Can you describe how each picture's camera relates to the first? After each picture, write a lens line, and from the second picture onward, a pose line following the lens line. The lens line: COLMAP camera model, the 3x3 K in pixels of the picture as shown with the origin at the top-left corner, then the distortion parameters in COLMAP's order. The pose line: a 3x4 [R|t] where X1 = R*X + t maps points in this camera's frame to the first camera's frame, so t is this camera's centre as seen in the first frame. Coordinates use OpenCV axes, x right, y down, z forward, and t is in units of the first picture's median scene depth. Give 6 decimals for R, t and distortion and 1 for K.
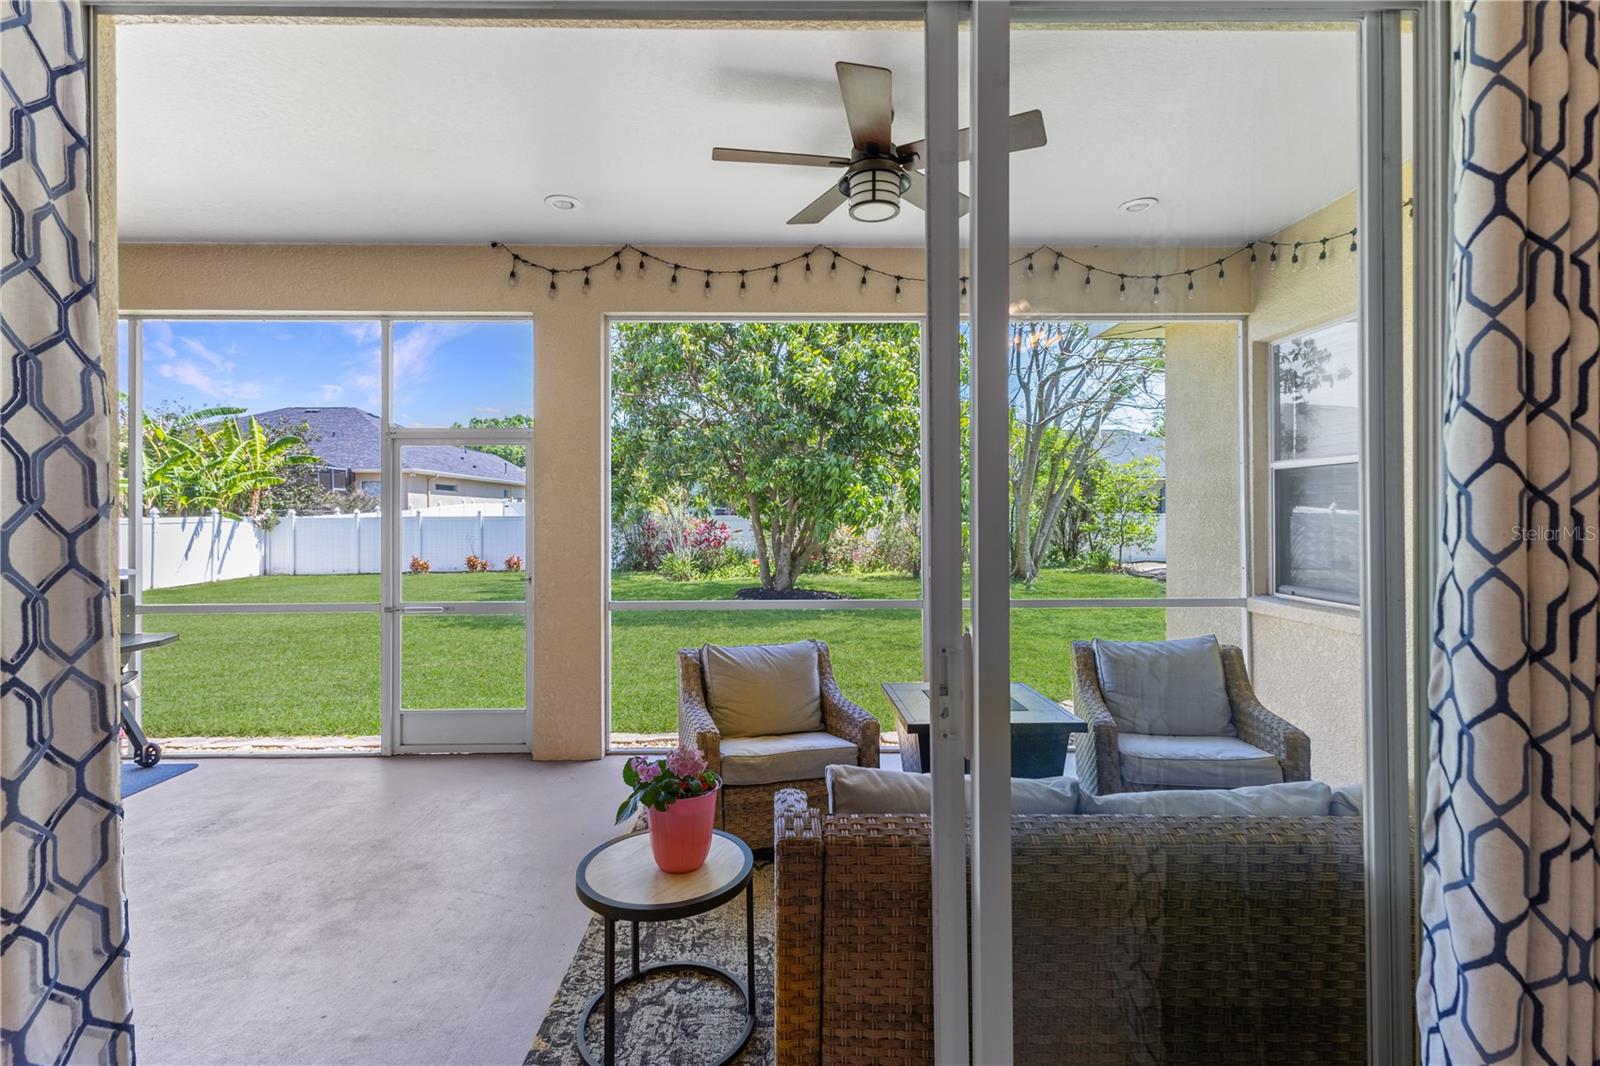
lens RADIAL K [[690.0, 0, 805.0], [0, 690.0, 523.0], [0, 0, 1]] dist [0.005179, -0.000210]
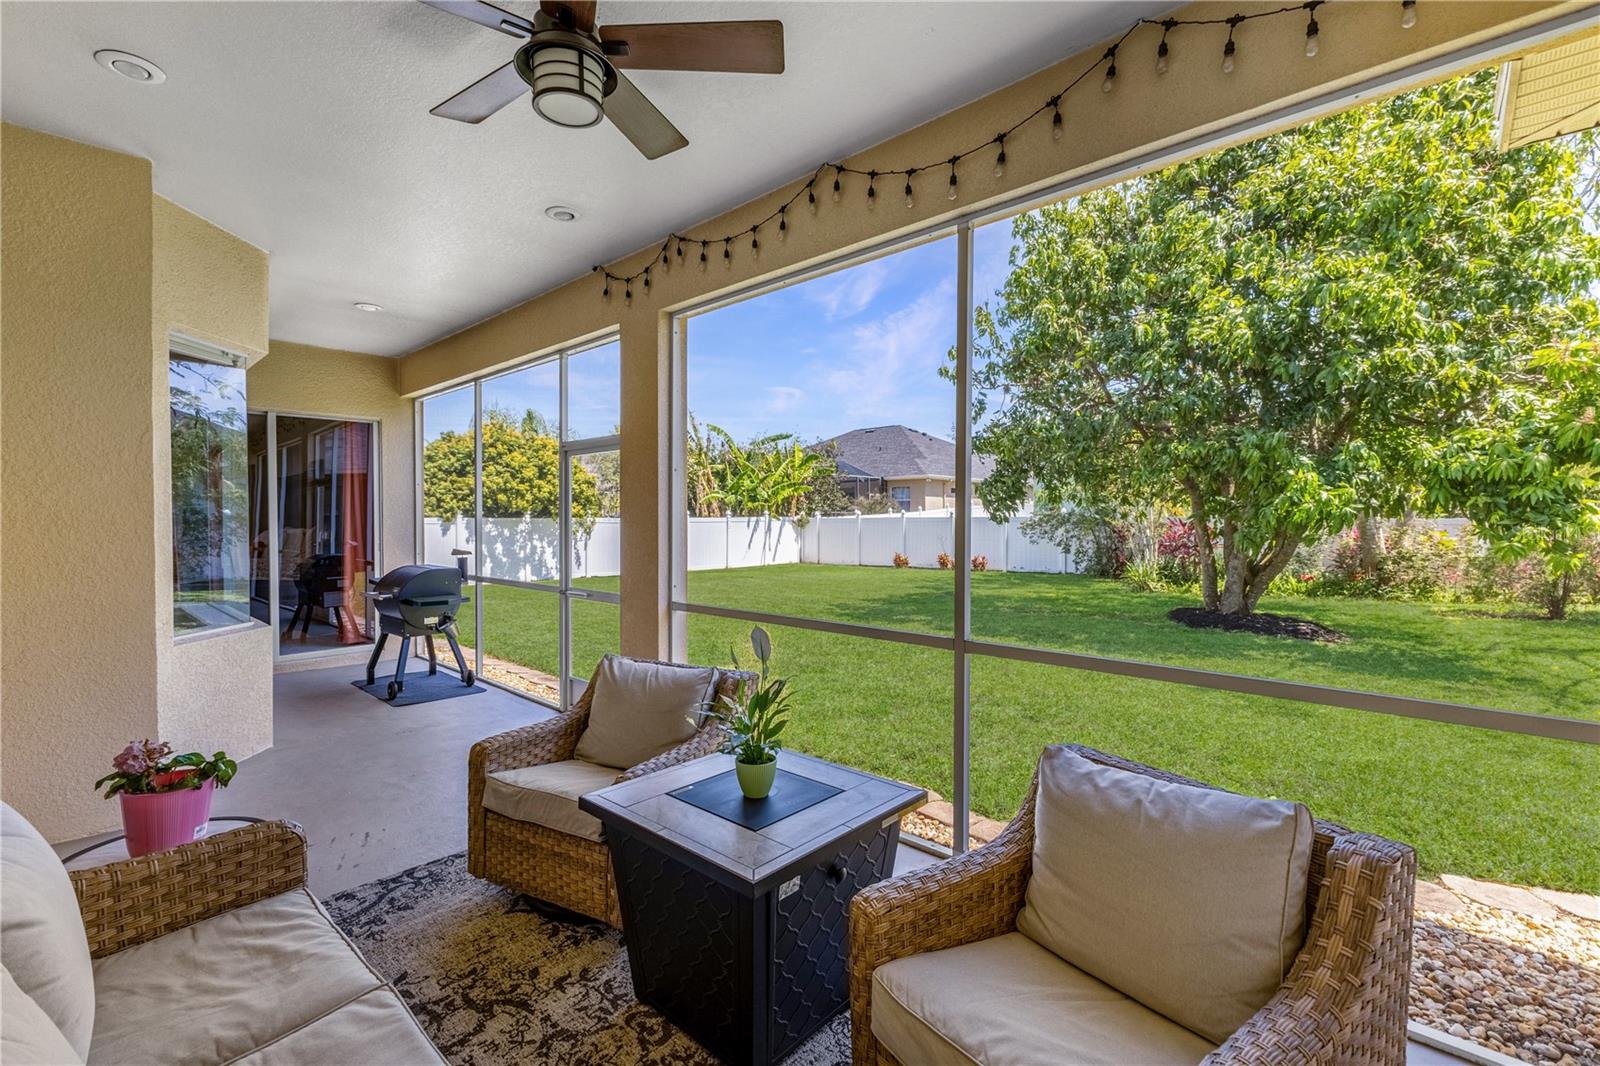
lens RADIAL K [[690.0, 0, 801.3], [0, 690.0, 528.3], [0, 0, 1]] dist [0.005179, -0.000210]
pose [[0.718791, 0.013180, -0.695101, 0.120237], [-0.009657, 0.999913, 0.008974, 0.000022], [0.695159, 0.000263, 0.718856, 0.092486]]
